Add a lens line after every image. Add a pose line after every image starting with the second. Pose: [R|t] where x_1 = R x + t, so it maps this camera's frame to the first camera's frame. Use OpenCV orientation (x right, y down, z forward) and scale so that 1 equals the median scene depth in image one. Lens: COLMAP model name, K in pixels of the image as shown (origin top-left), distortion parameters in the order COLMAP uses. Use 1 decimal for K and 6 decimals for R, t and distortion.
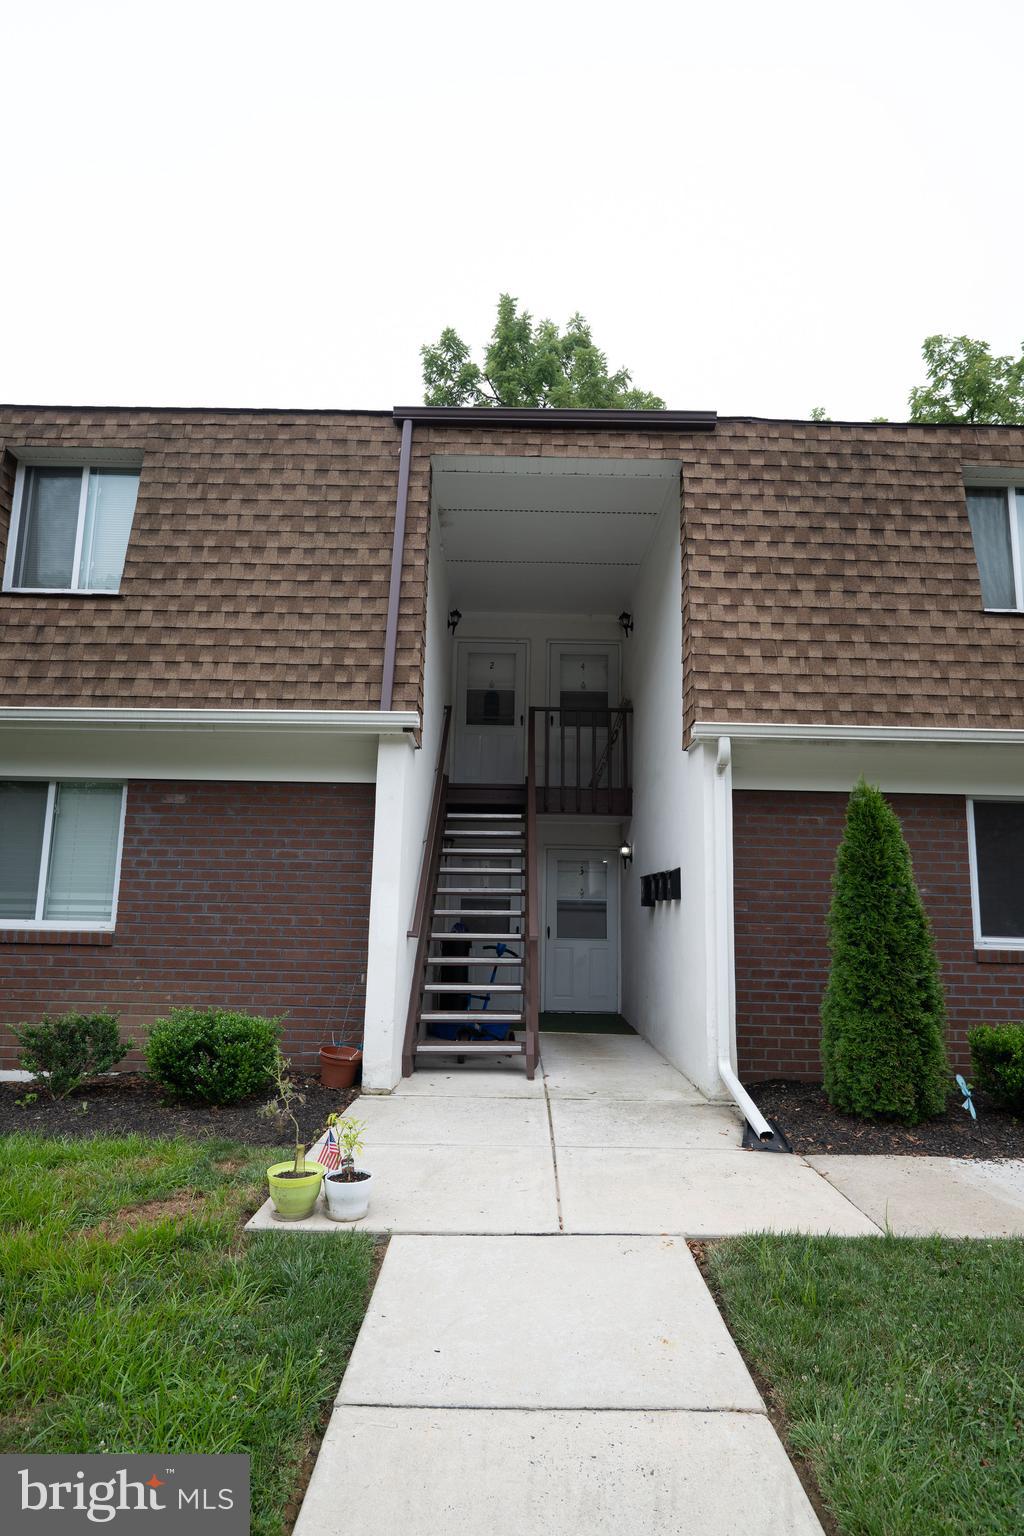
lens RADIAL K [[862.4, 0, 513.6], [0, 862.4, 769.7], [0, 0, 1]] dist [0.003560, -0.001178]
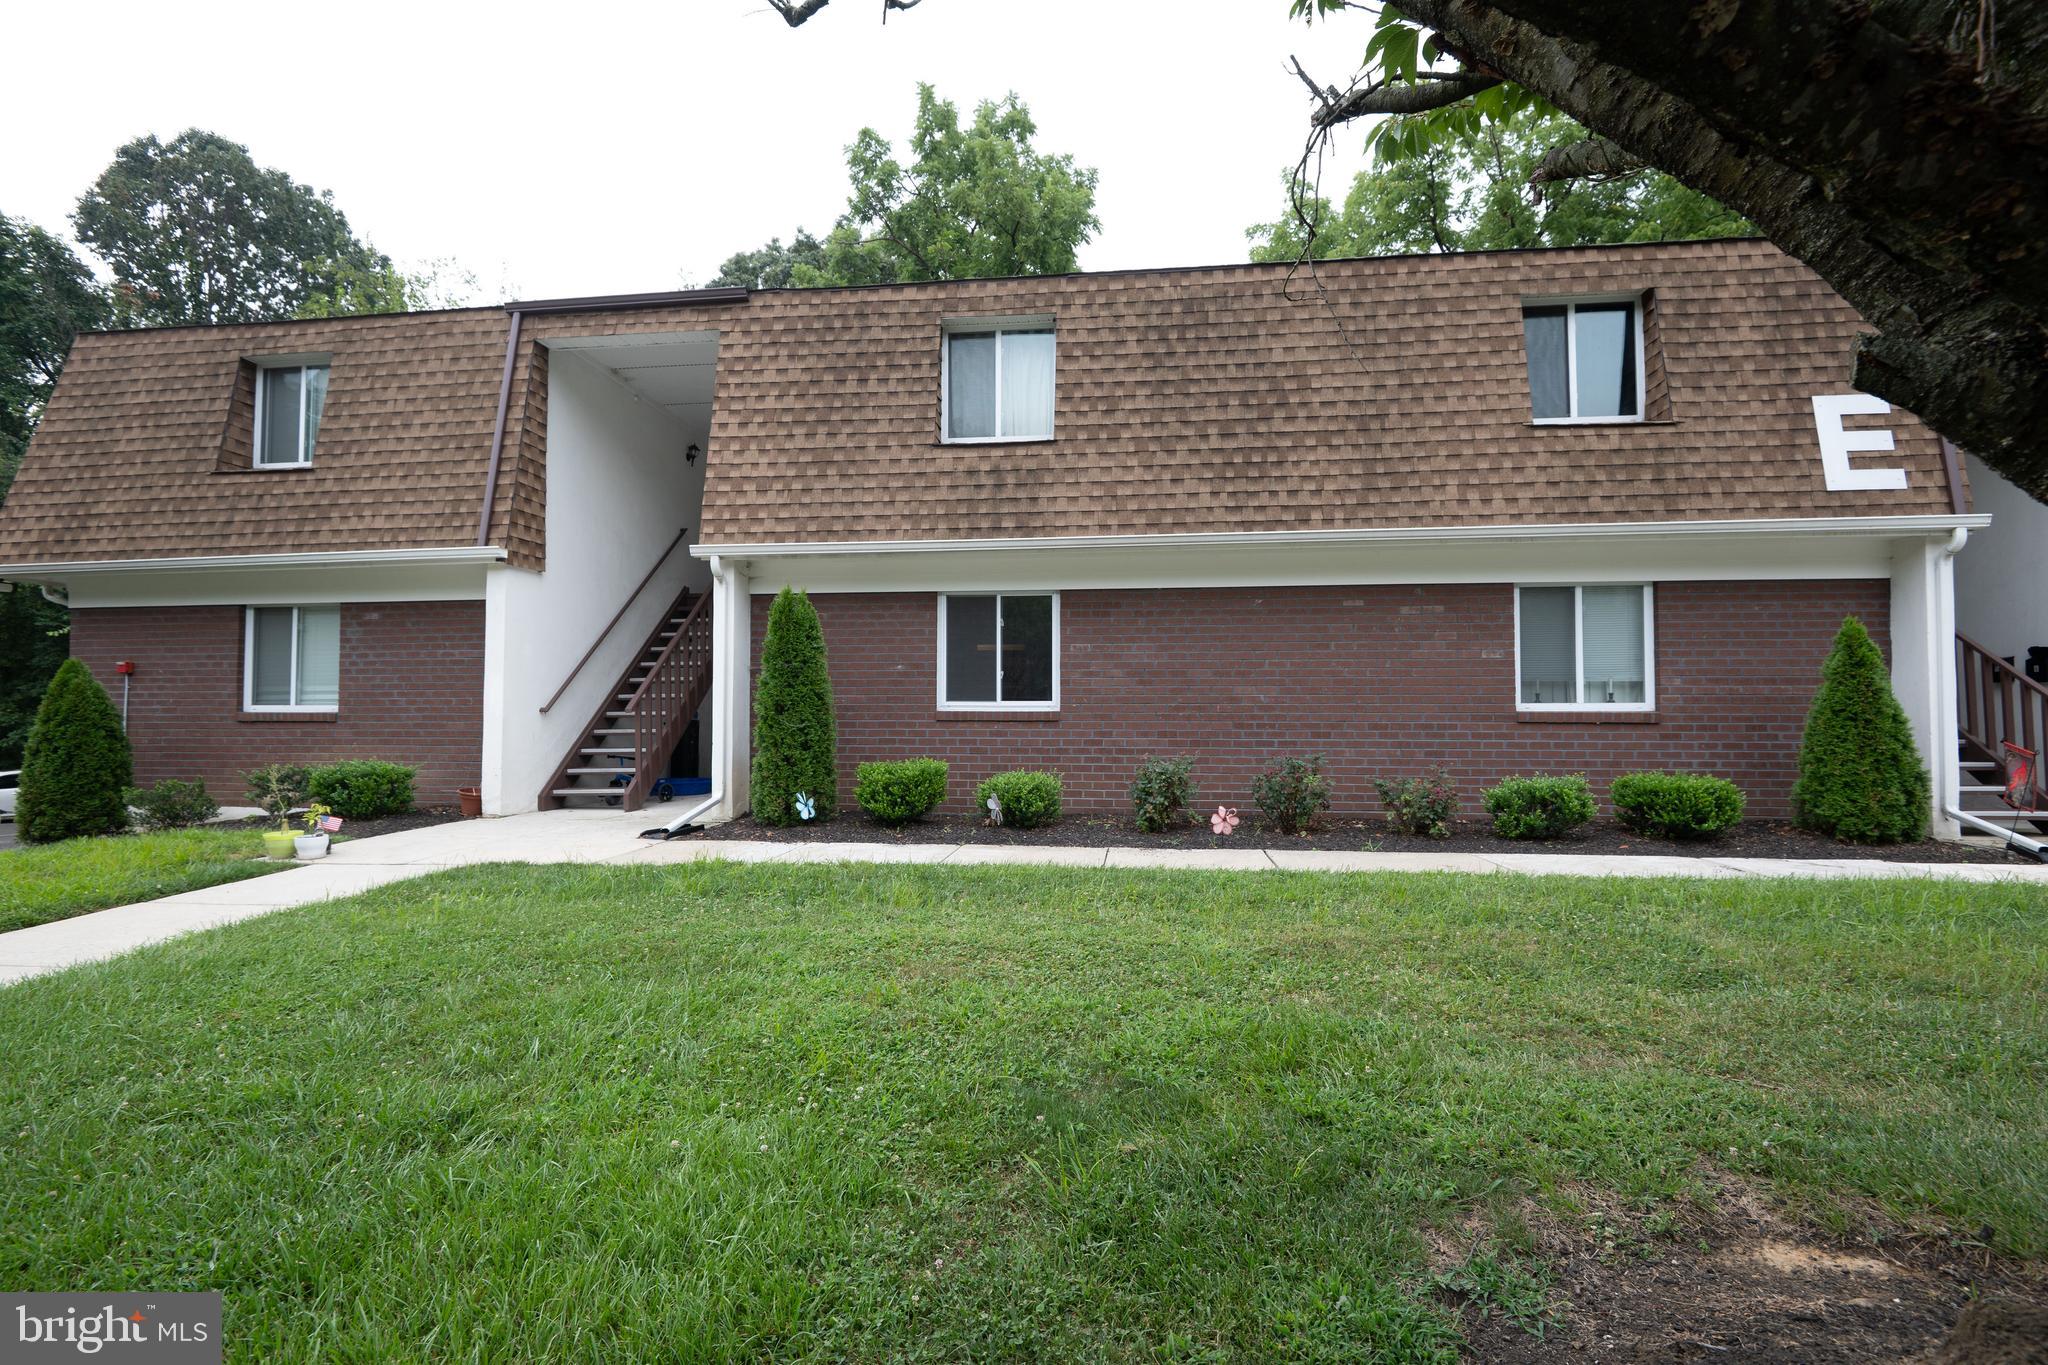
lens RADIAL K [[920.3, 0, 1025.8], [0, 920.3, 683.1], [0, 0, 1]] dist [0.015765, -0.020952]
pose [[0.992092, -0.025644, -0.122869, 0.820436], [0.040260, 0.992197, 0.117998, 0.007939], [0.118884, -0.122012, 0.985383, -0.338210]]
